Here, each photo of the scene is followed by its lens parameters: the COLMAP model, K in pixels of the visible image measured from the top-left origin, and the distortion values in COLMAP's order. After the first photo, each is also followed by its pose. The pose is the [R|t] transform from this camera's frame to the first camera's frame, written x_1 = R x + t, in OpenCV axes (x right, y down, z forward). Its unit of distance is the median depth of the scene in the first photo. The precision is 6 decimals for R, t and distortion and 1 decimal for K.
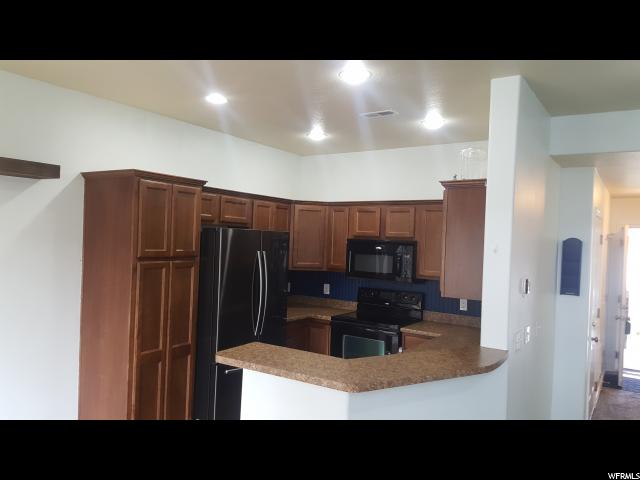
lens RADIAL K [[471.4, 0, 312.4], [0, 471.4, 238.4], [0, 0, 1]] dist [0.097749, -0.099965]
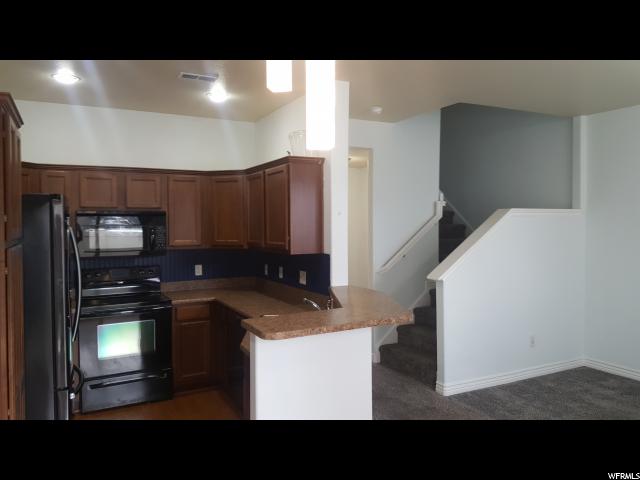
lens RADIAL K [[481.5, 0, 318.4], [0, 481.5, 238.9], [0, 0, 1]] dist [0.120827, -0.178441]
pose [[0.489059, -0.074296, 0.869081, -0.558915], [0.026486, 0.997171, 0.070341, -0.000450], [-0.871849, -0.011382, 0.489643, 0.262192]]
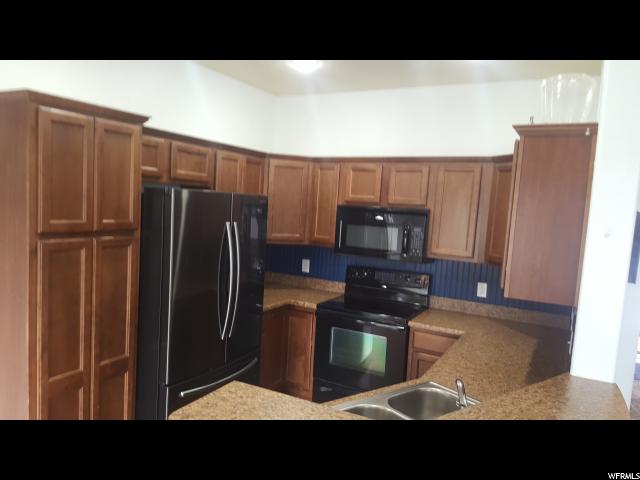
lens RADIAL K [[481.5, 0, 318.4], [0, 481.5, 238.9], [0, 0, 1]] dist [0.120827, -0.178441]
pose [[0.993797, 0.010081, 0.110750, -0.055725], [-0.019344, 0.996371, 0.082886, -0.010847], [-0.109513, -0.084514, 0.990386, 0.251021]]
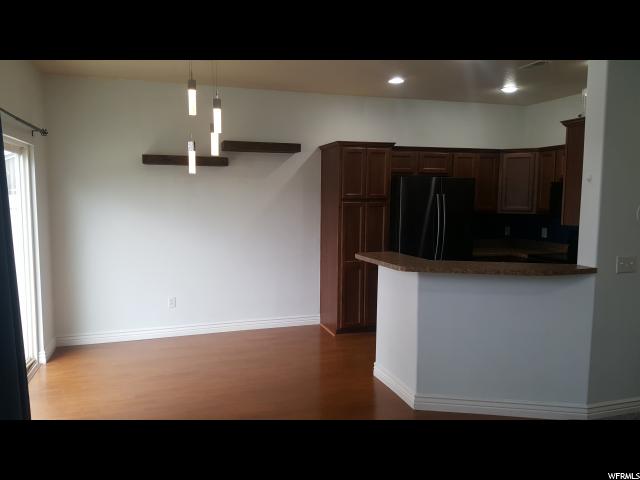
lens RADIAL K [[488.0, 0, 304.4], [0, 488.0, 241.5], [0, 0, 1]] dist [0.122039, -0.202930]
pose [[0.772581, 0.024462, -0.634445, 0.430619], [0.025631, 0.997241, 0.069662, 0.050294], [0.634399, -0.070081, 0.769822, -0.237228]]
